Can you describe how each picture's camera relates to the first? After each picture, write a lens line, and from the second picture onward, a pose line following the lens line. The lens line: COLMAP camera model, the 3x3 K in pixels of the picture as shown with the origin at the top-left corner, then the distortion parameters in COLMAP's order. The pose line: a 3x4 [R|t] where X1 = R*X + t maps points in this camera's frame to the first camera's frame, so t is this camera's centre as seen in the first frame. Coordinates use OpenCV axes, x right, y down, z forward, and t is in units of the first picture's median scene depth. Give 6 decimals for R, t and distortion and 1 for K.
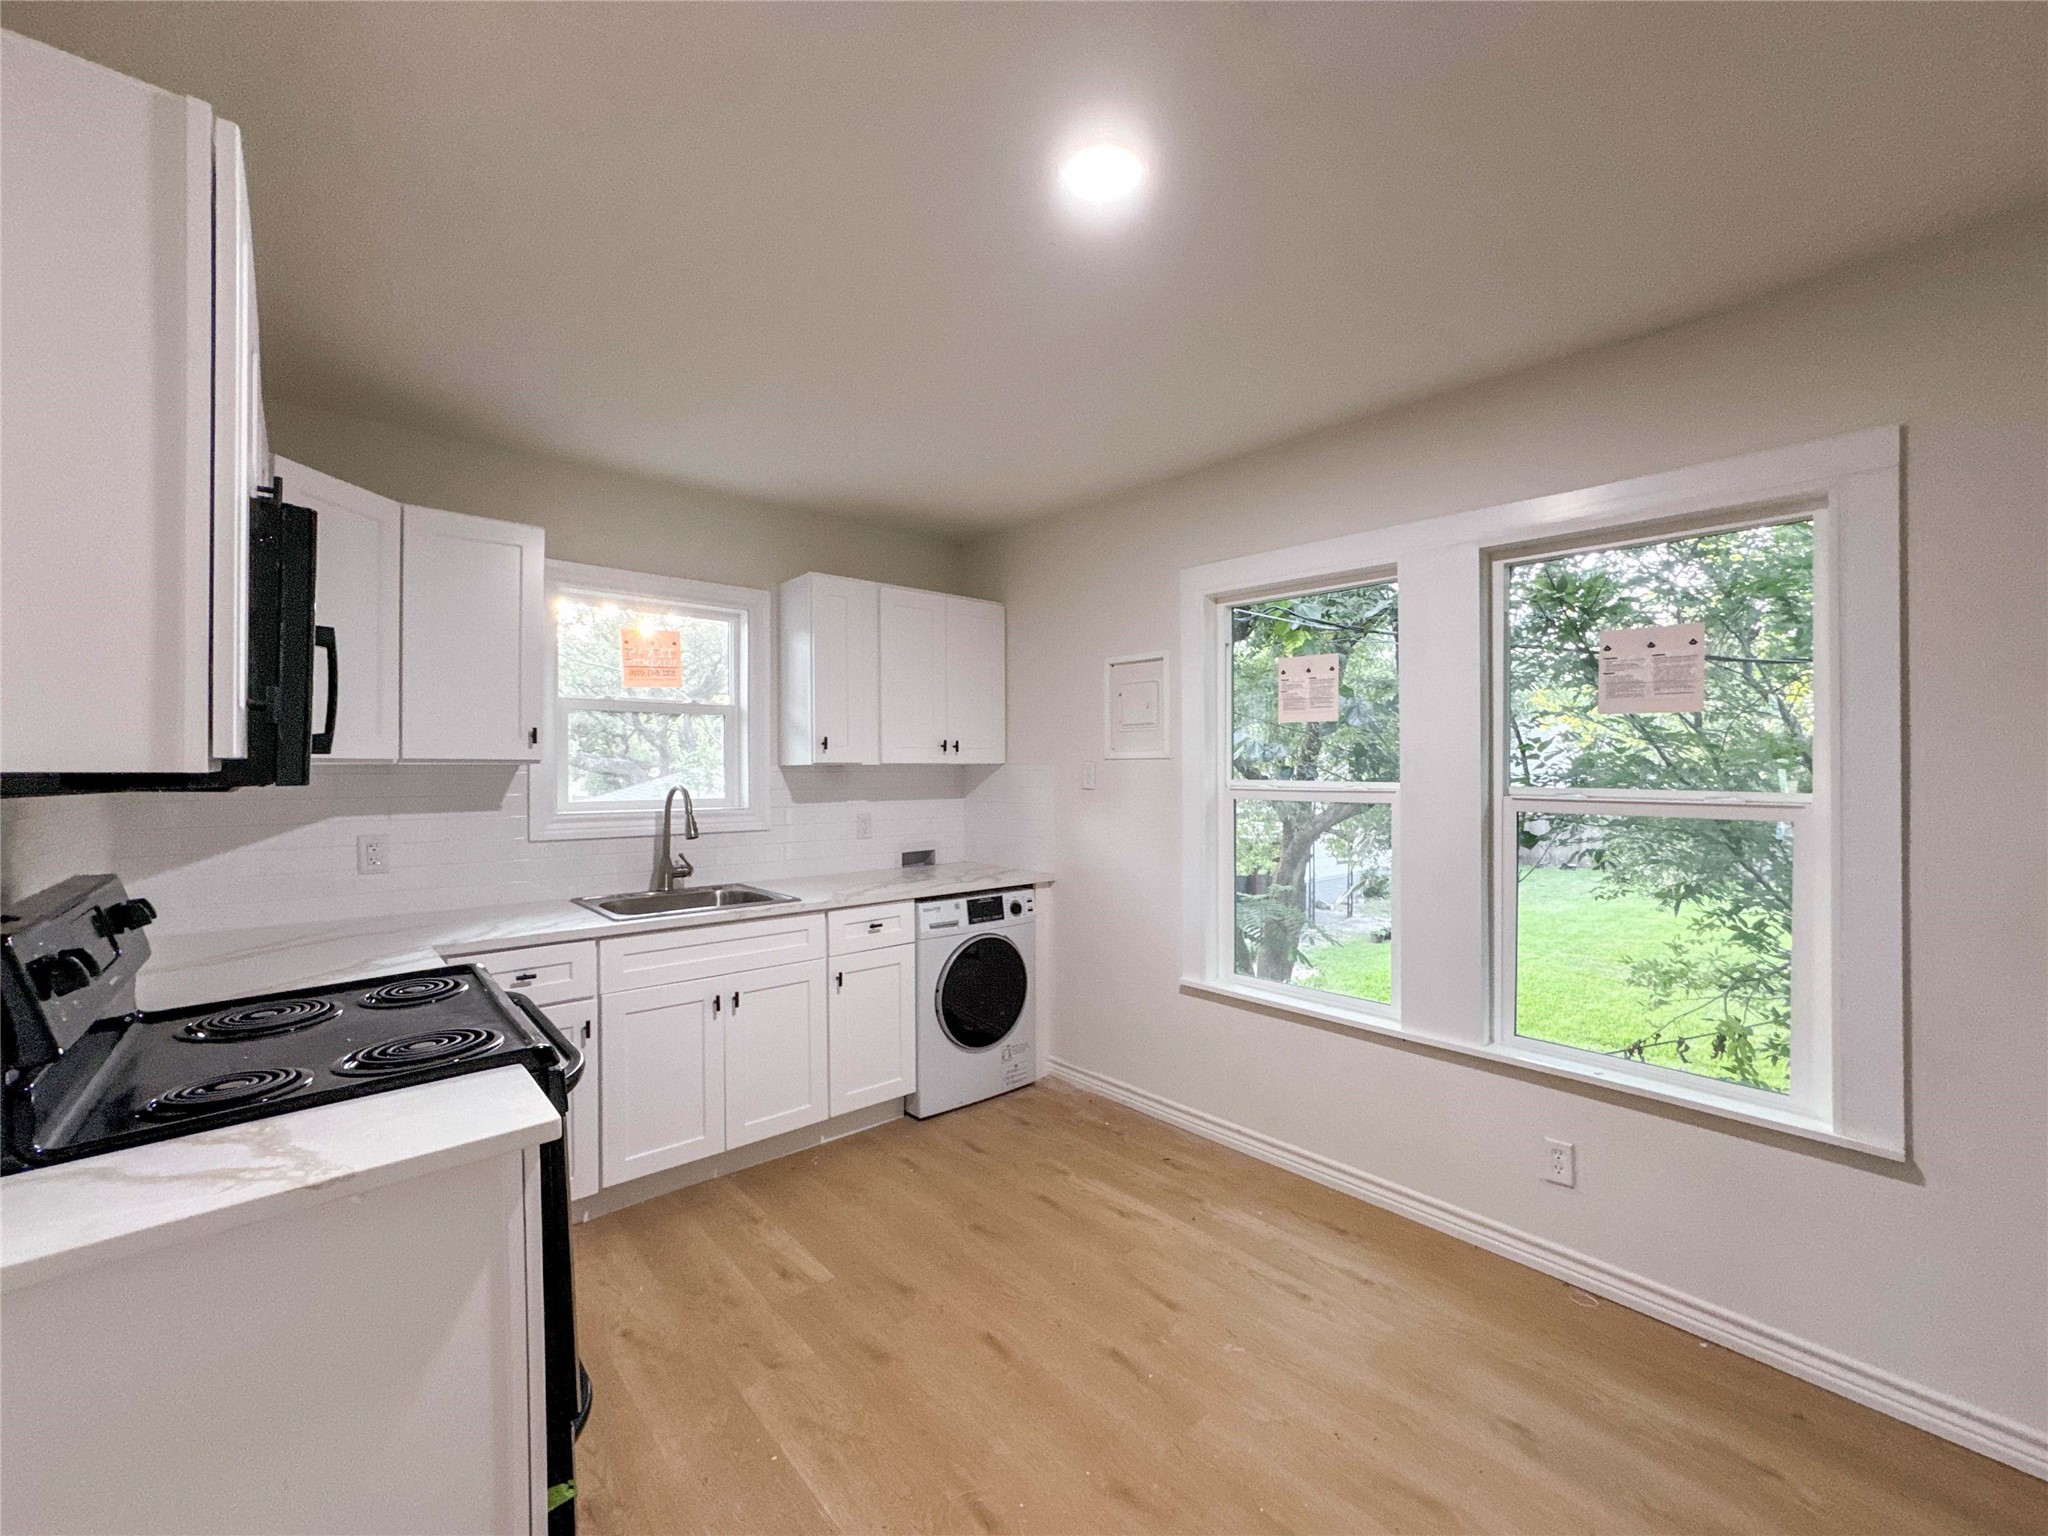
lens RADIAL K [[822.4, 0, 1024.0], [0, 822.4, 768.0], [0, 0, 1]] dist [-0.039256, 0.017072]
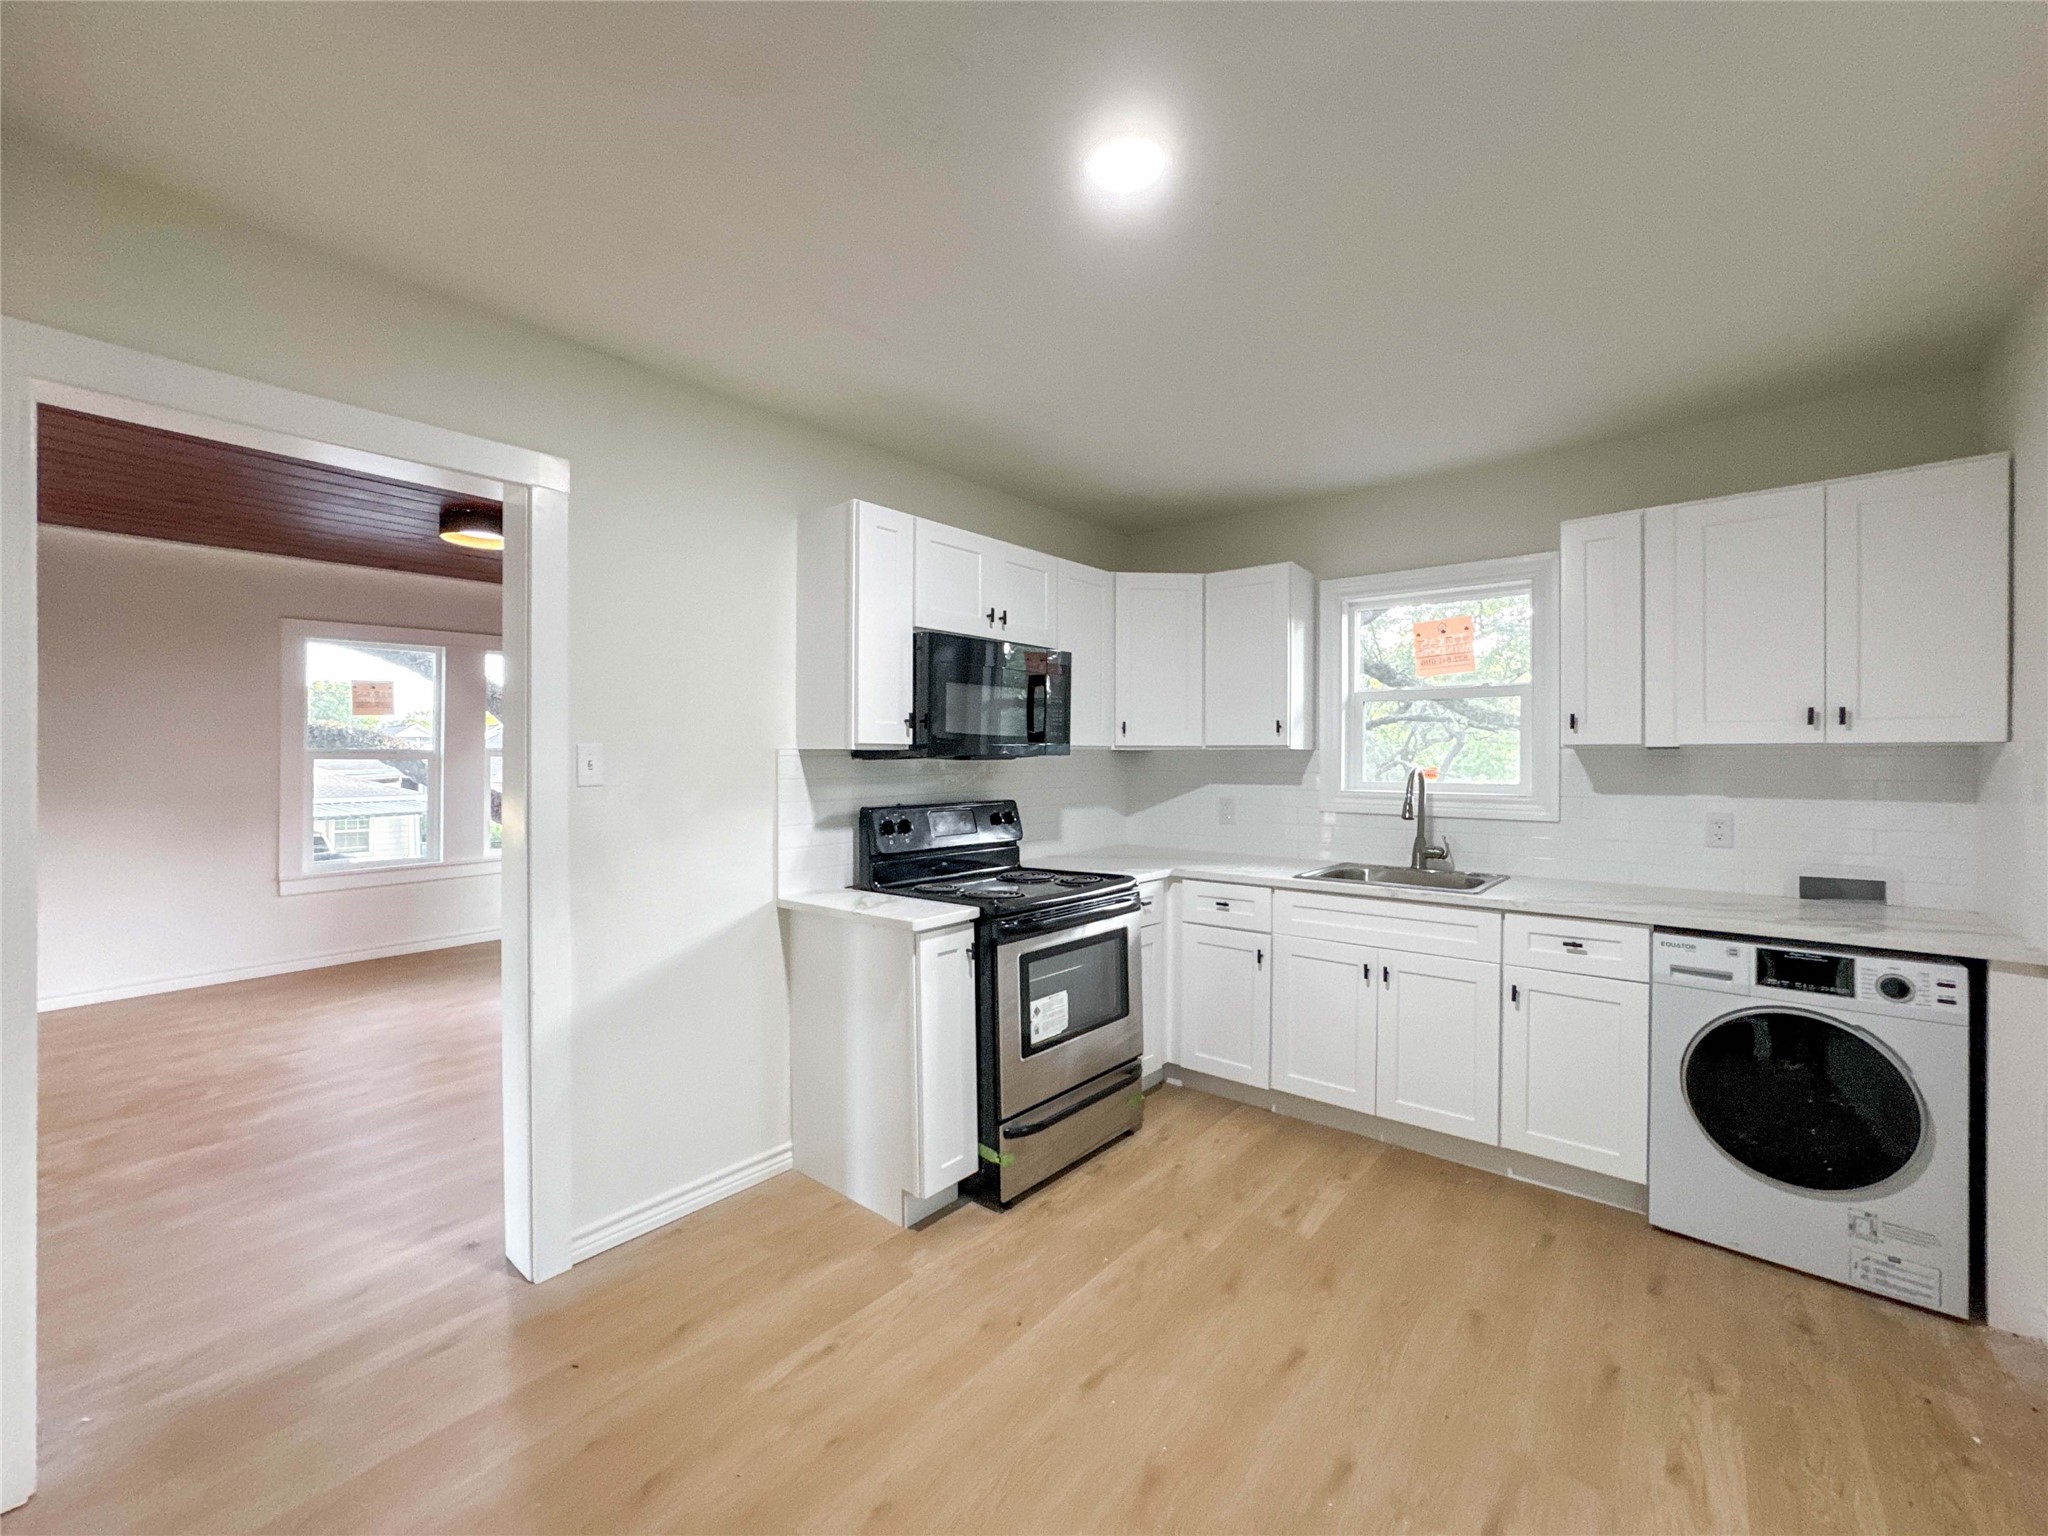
lens RADIAL K [[829.0, 0, 1027.2], [0, 829.0, 750.9], [0, 0, 1]] dist [-0.040190, 0.014402]
pose [[0.147416, -0.007077, -0.989049, 0.547220], [-0.002612, 0.999968, -0.007544, 0.008557], [0.989071, 0.003696, 0.147393, 0.353383]]
